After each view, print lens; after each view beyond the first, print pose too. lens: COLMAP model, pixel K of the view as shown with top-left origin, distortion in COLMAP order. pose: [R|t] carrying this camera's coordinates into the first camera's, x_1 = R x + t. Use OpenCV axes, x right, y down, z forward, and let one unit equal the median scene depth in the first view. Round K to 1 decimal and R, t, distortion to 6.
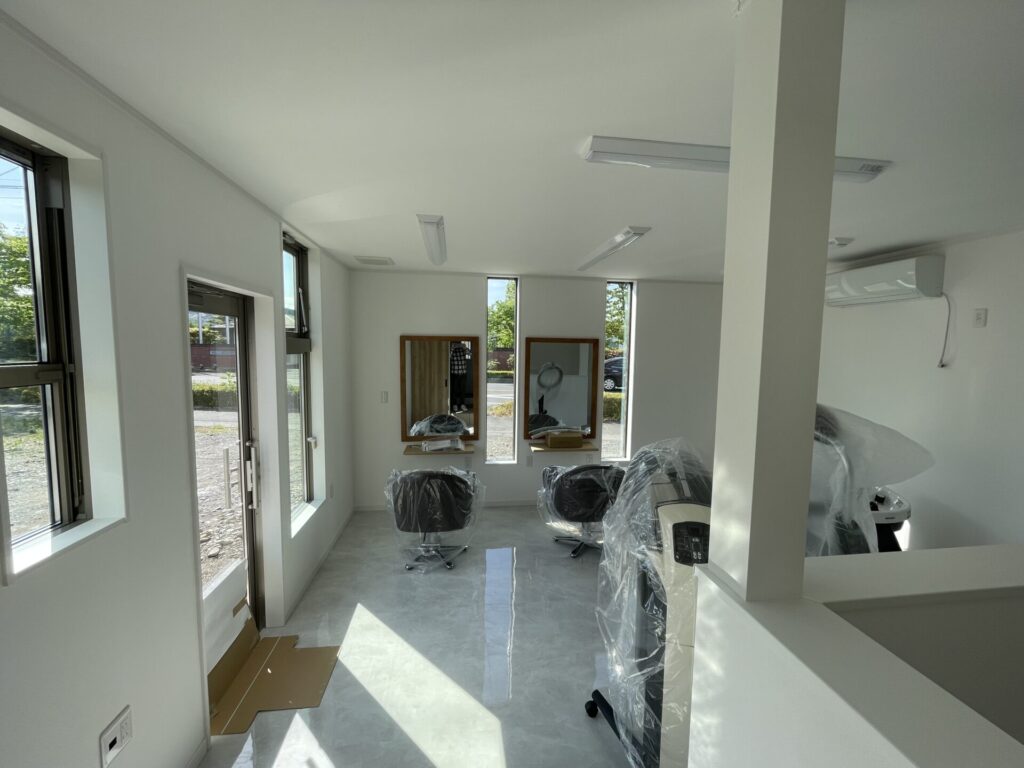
lens RADIAL K [[418.2, 0, 510.5], [0, 418.2, 383.4], [0, 0, 1]] dist [0.001143, -0.000615]
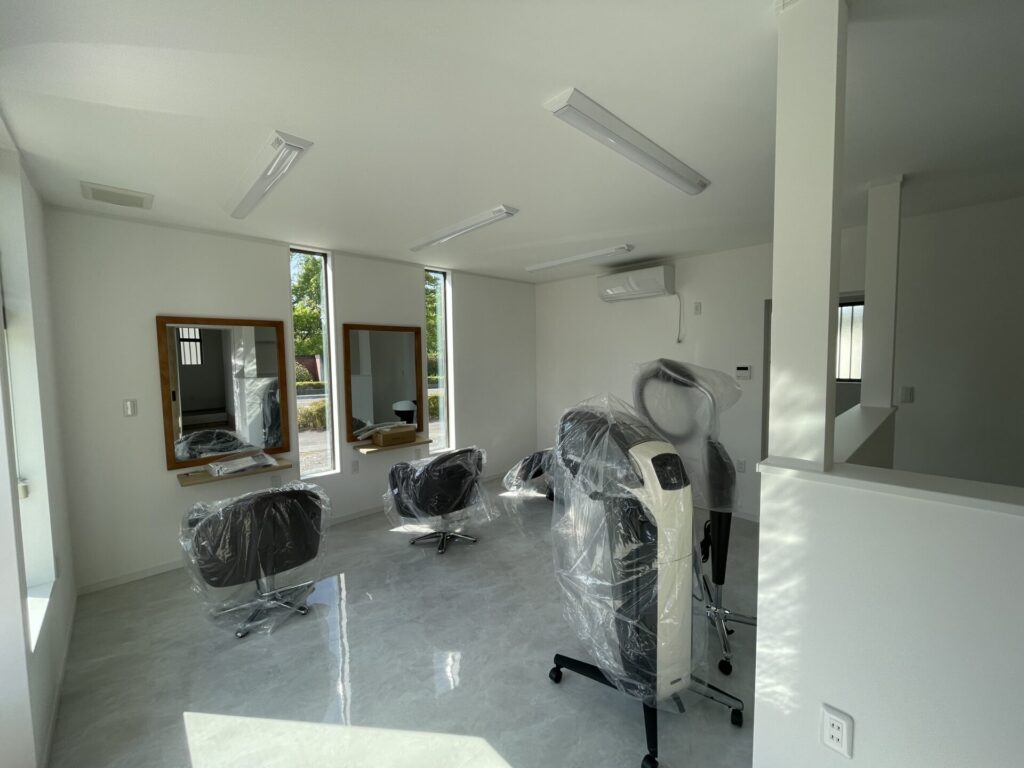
lens RADIAL K [[418.2, 0, 511.3], [0, 418.2, 383.5], [0, 0, 1]] dist [0.001143, -0.000615]
pose [[0.809030, -0.061877, 0.584502, -0.242999], [0.074293, 0.997233, 0.002738, 0.044951], [-0.583053, 0.041209, 0.811388, 0.130822]]
